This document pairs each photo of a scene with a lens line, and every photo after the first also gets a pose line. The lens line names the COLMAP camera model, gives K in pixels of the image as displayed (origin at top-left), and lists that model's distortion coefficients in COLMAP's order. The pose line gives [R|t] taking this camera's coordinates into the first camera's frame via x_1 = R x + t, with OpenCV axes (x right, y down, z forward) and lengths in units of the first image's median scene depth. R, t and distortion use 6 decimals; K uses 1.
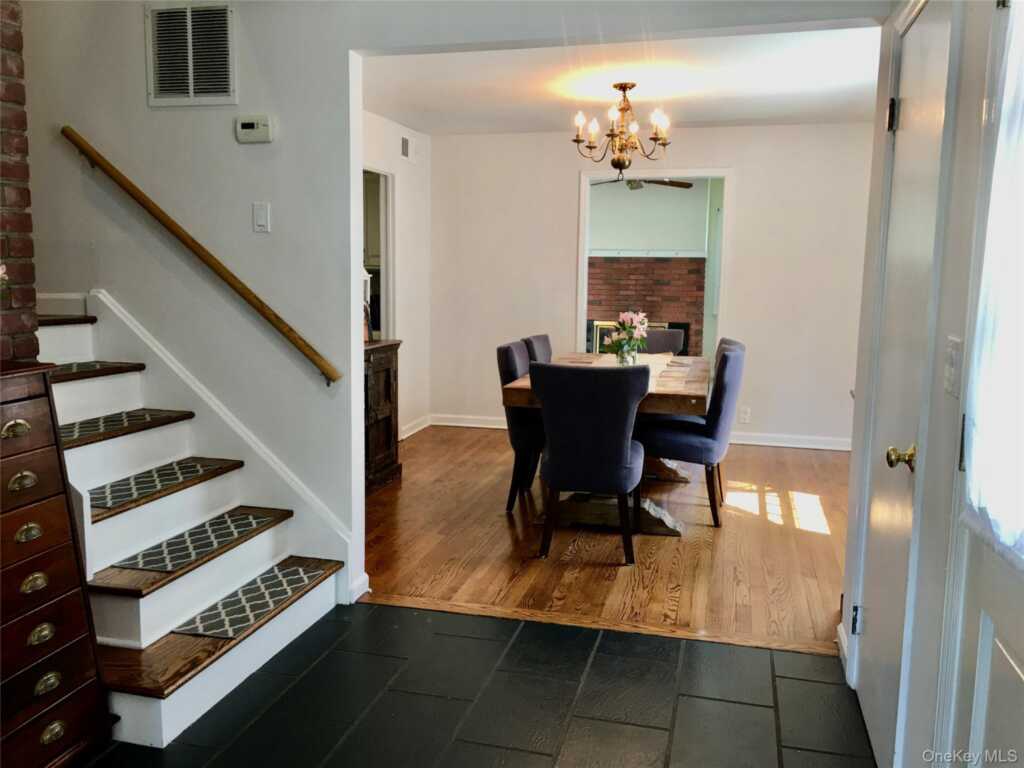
lens RADIAL K [[887.9, 0, 510.4], [0, 887.9, 385.5], [0, 0, 1]] dist [0.056545, -0.009924]
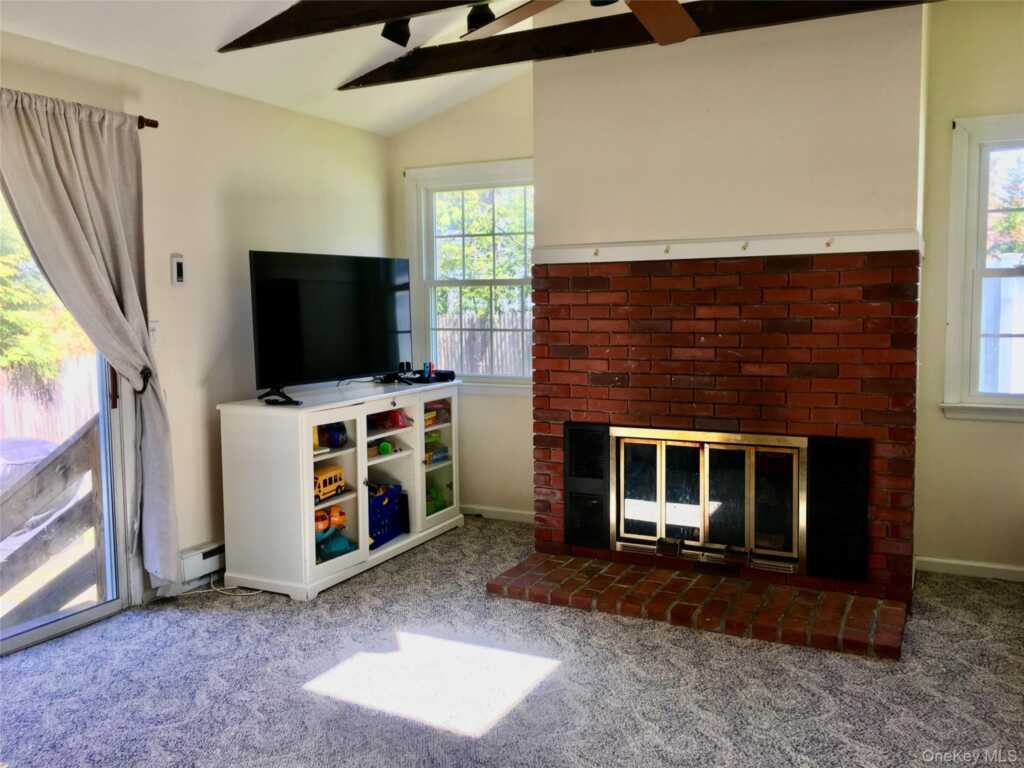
lens RADIAL K [[887.9, 0, 513.1], [0, 887.9, 379.2], [0, 0, 1]] dist [0.056545, -0.009924]
pose [[0.972572, -0.004254, -0.232565, 0.145950], [-0.005463, 0.999139, -0.041125, -0.078486], [0.232540, 0.041268, 0.971711, 0.624136]]
